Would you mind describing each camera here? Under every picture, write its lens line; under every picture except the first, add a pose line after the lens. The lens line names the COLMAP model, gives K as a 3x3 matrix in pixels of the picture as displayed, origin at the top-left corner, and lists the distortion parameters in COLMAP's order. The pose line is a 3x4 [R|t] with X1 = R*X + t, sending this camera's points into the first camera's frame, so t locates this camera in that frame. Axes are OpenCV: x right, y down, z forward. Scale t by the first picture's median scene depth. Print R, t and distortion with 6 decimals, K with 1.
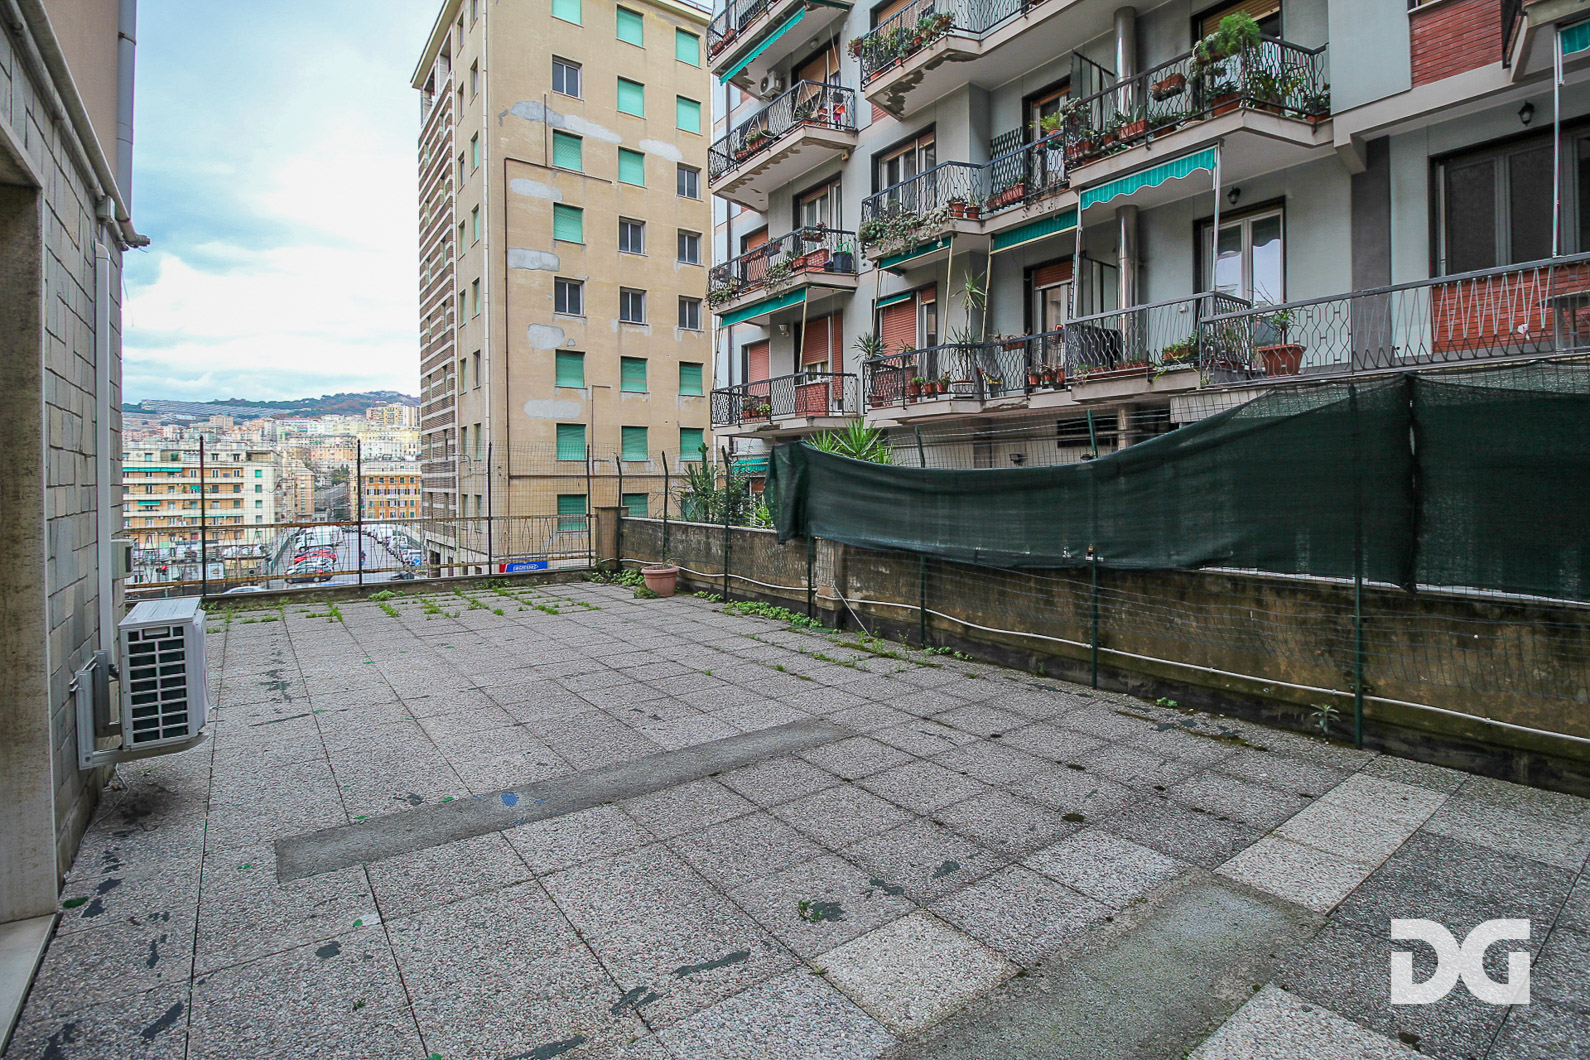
lens RADIAL K [[743.1, 0, 779.0], [0, 743.1, 490.1], [0, 0, 1]] dist [-0.011226, -0.000366]
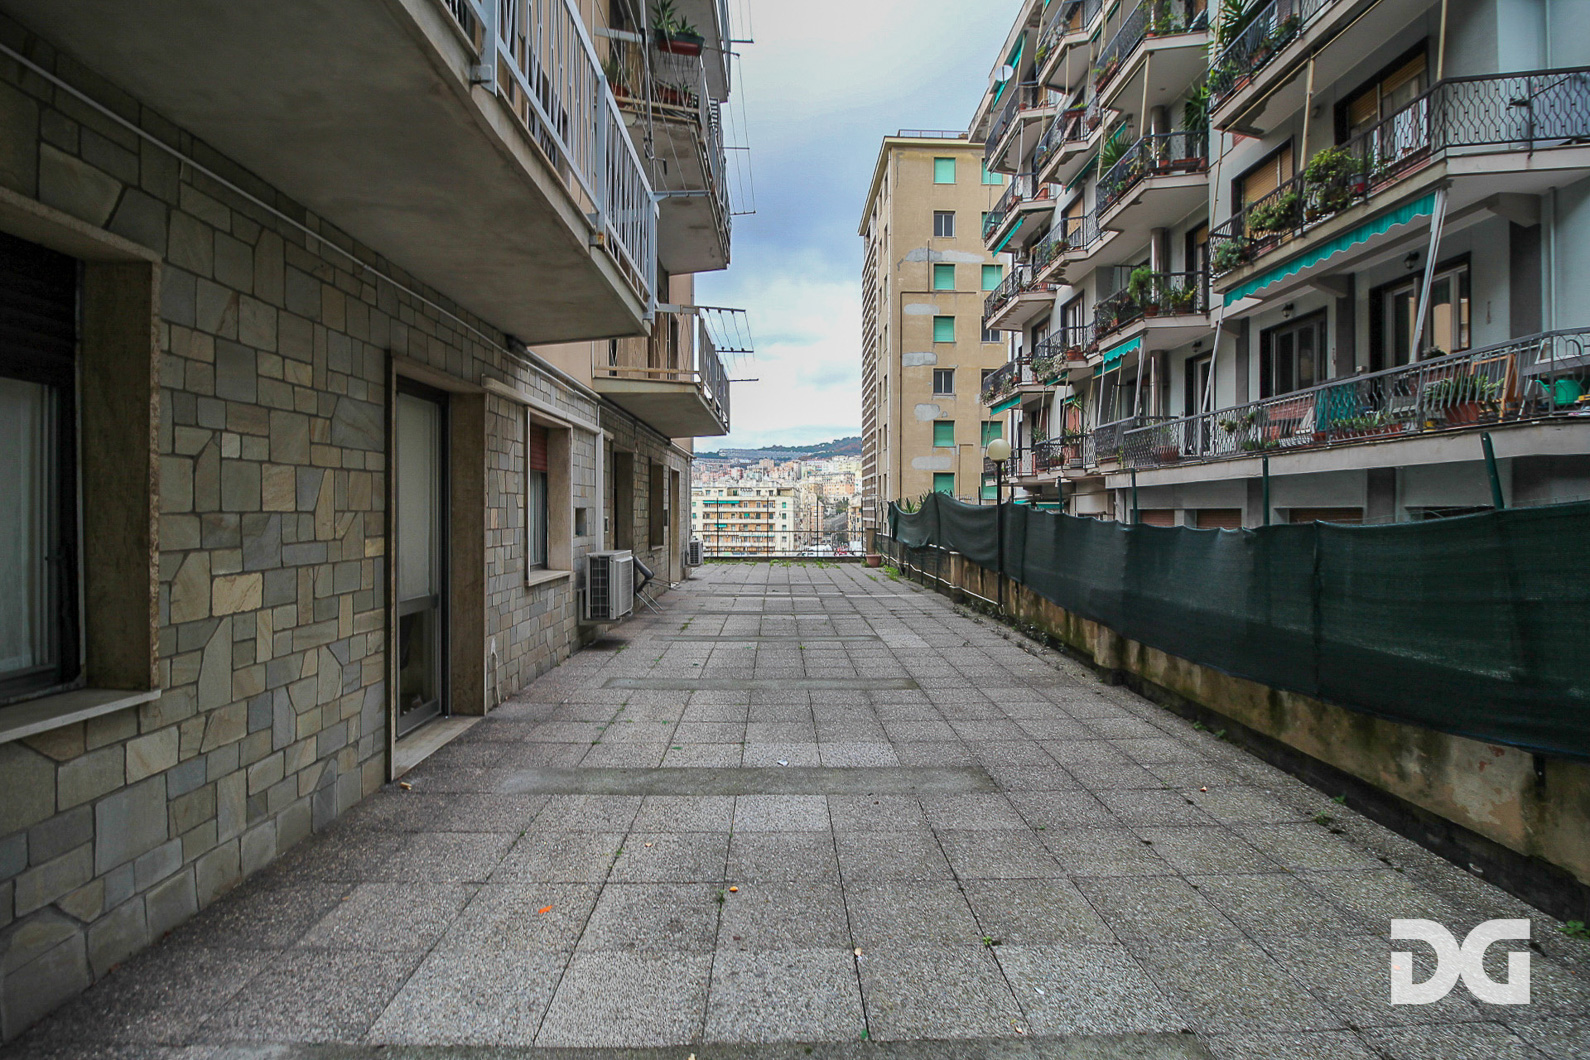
lens RADIAL K [[743.1, 0, 796.1], [0, 743.1, 520.7], [0, 0, 1]] dist [-0.011226, -0.000366]
pose [[0.819016, 0.014666, -0.573584, 0.288606], [-0.014550, 0.999883, 0.004791, -0.002330], [0.573587, 0.004422, 0.819133, -0.295612]]
